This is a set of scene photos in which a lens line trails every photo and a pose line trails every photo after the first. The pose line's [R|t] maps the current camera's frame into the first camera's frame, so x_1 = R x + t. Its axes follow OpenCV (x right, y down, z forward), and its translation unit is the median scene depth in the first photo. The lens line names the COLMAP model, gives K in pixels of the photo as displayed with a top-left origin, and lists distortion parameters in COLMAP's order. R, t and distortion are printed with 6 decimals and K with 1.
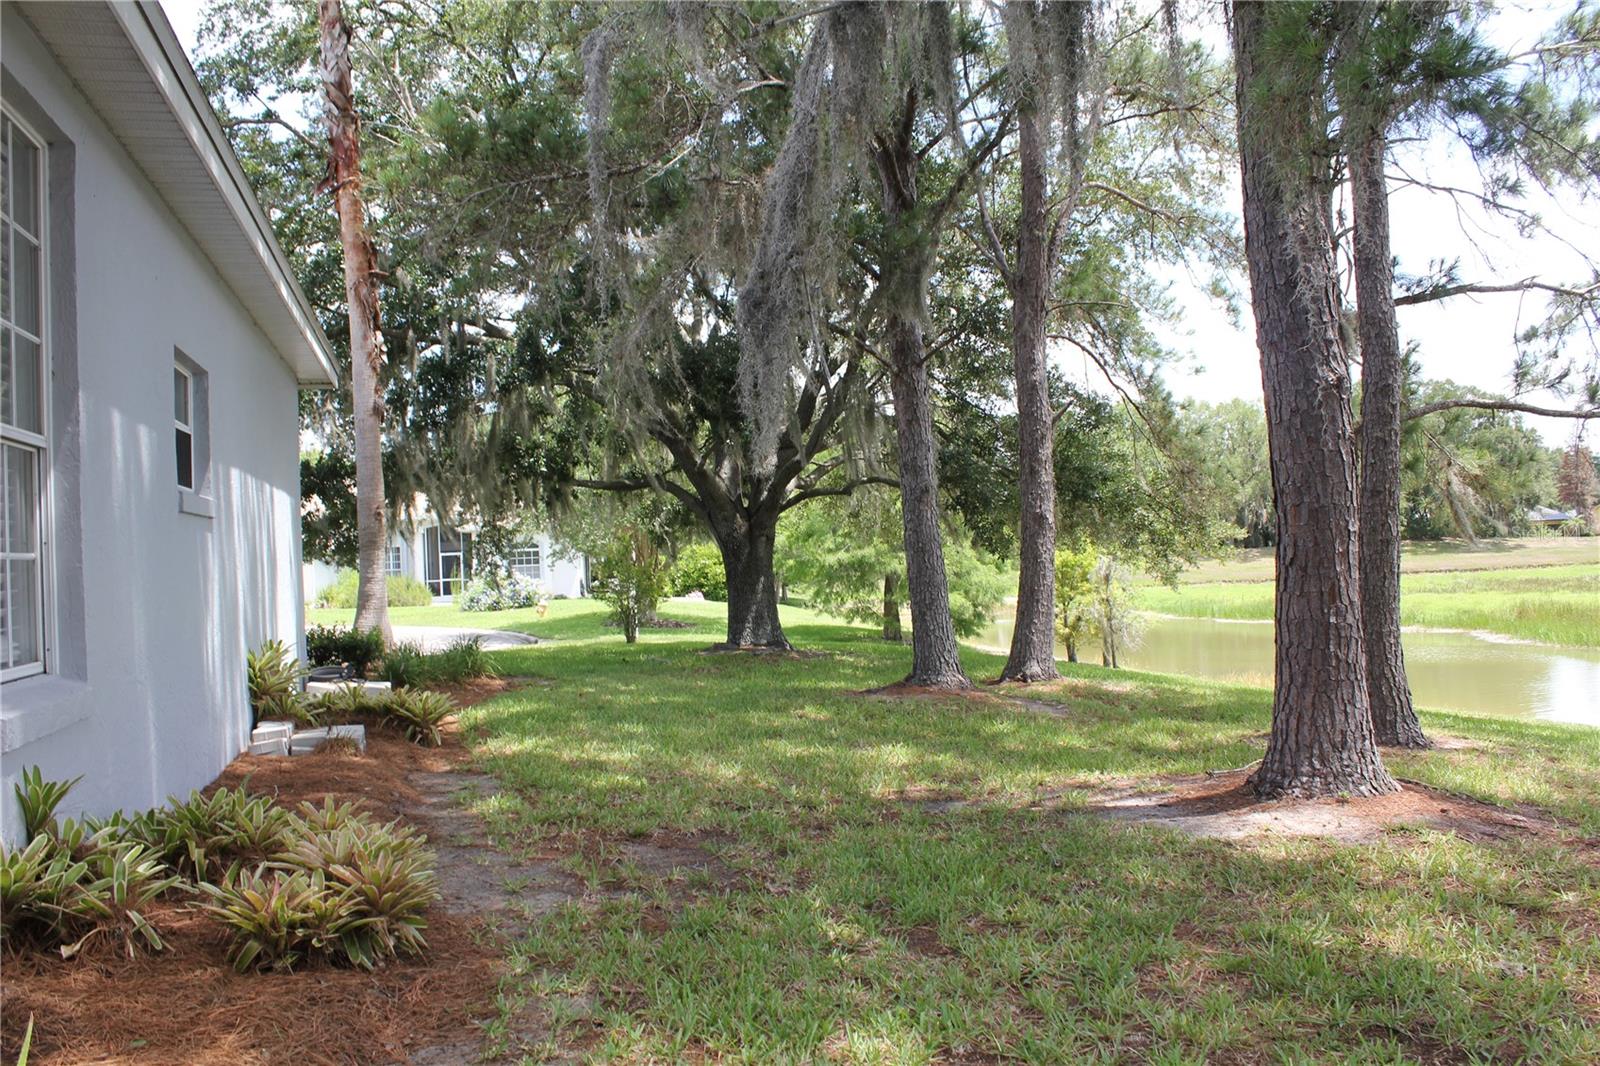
lens RADIAL K [[1343.3, 0, 804.5], [0, 1343.3, 542.1], [0, 0, 1]] dist [-0.159925, 0.150474]
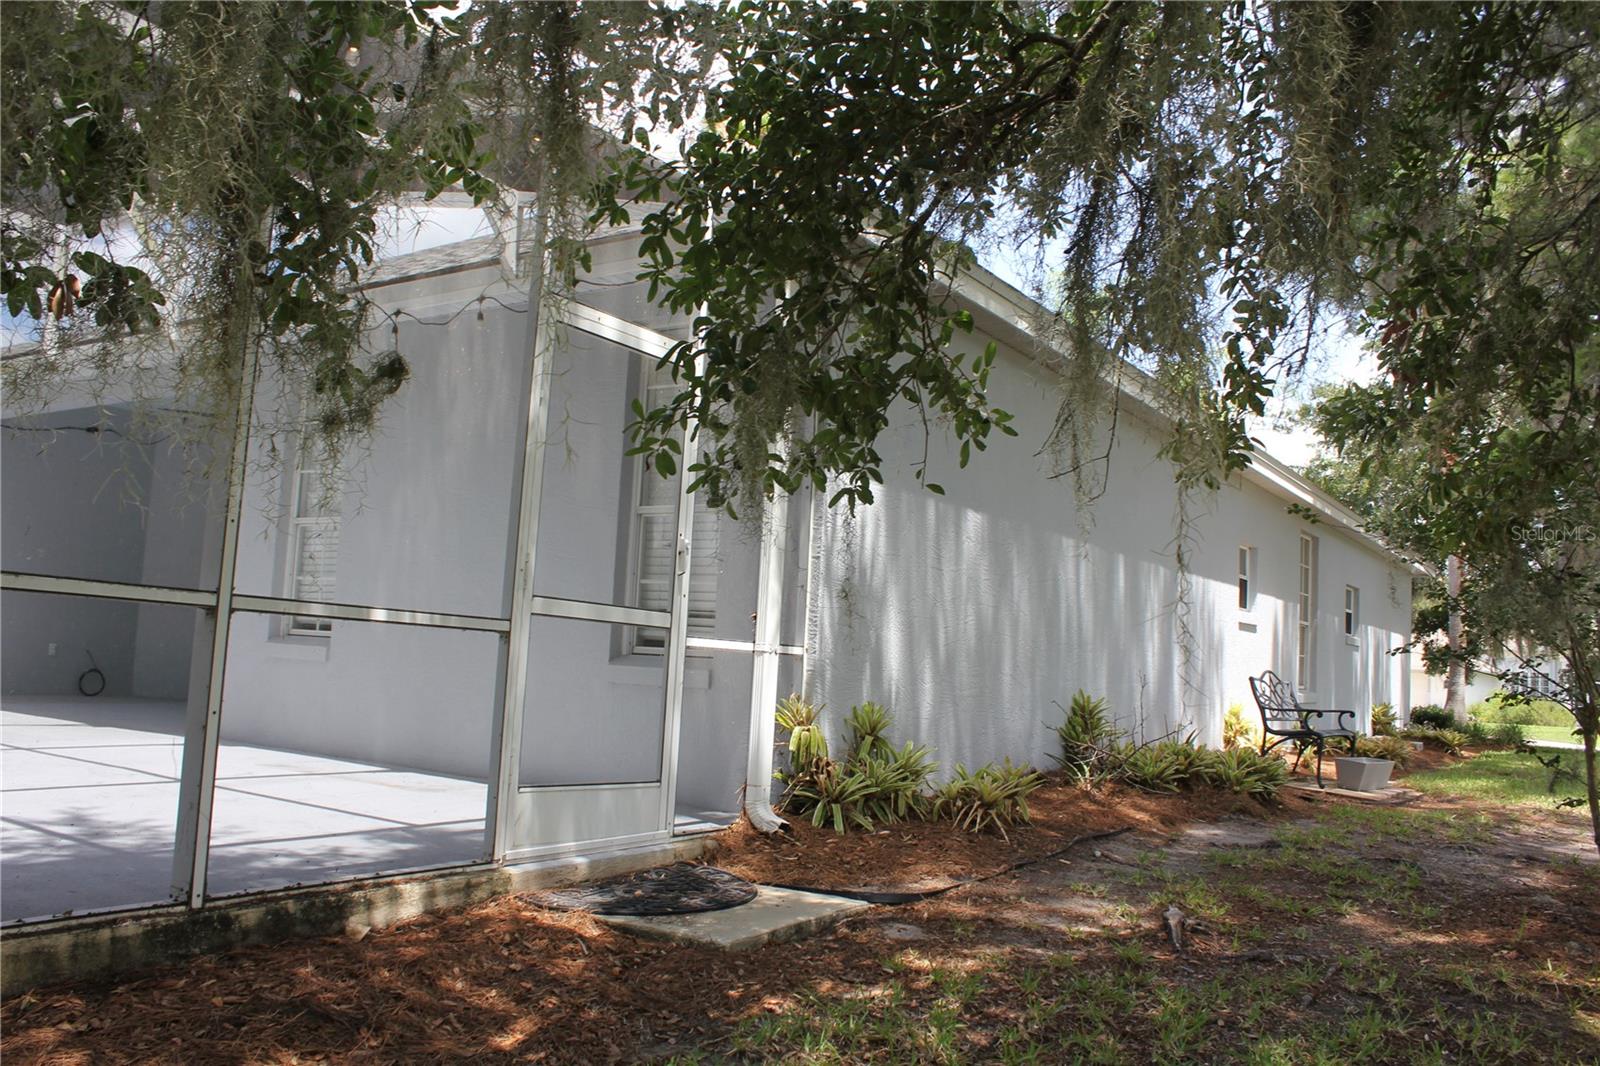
lens RADIAL K [[1343.3, 0, 804.5], [0, 1343.3, 542.1], [0, 0, 1]] dist [-0.159925, 0.150474]
pose [[0.660190, 0.008370, -0.751052, 0.635836], [-0.073167, 0.995899, -0.053217, -0.003588], [0.747527, 0.090085, 0.658094, -1.276263]]
